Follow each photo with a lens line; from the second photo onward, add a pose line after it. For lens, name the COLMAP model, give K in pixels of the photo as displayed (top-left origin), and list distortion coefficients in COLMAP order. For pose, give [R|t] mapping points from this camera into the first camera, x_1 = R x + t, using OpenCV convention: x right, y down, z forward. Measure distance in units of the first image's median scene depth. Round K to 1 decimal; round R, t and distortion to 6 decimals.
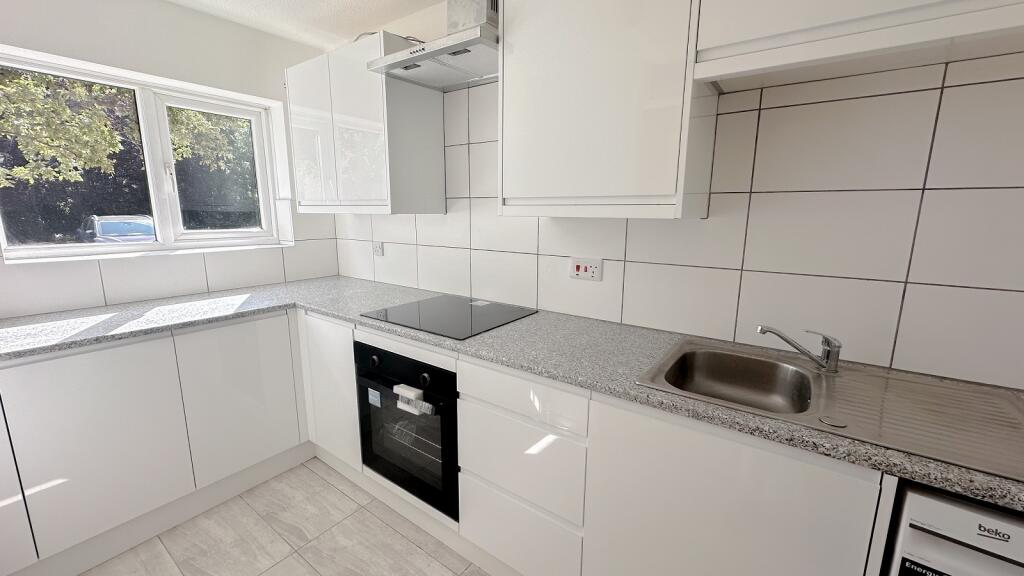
lens RADIAL K [[406.9, 0, 512.0], [0, 406.9, 288.0], [0, 0, 1]] dist [-0.001824, -0.000280]
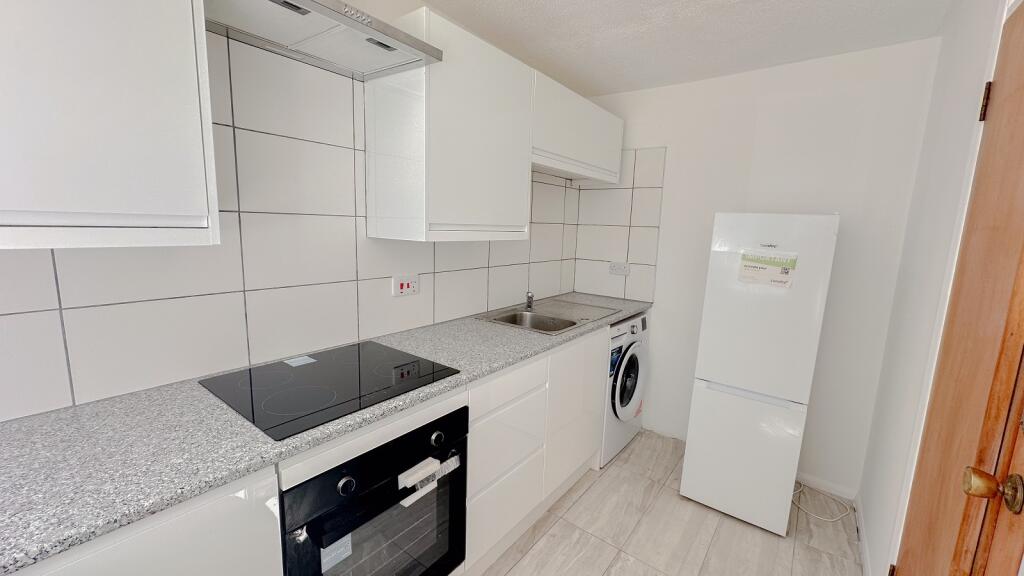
lens RADIAL K [[406.9, 0, 512.0], [0, 406.9, 288.0], [0, 0, 1]] dist [-0.001824, -0.000280]
pose [[0.027627, -0.158371, 0.986993, -0.906799], [0.153129, 0.976387, 0.152383, -0.167532], [-0.987820, 0.146928, 0.051226, 0.692039]]
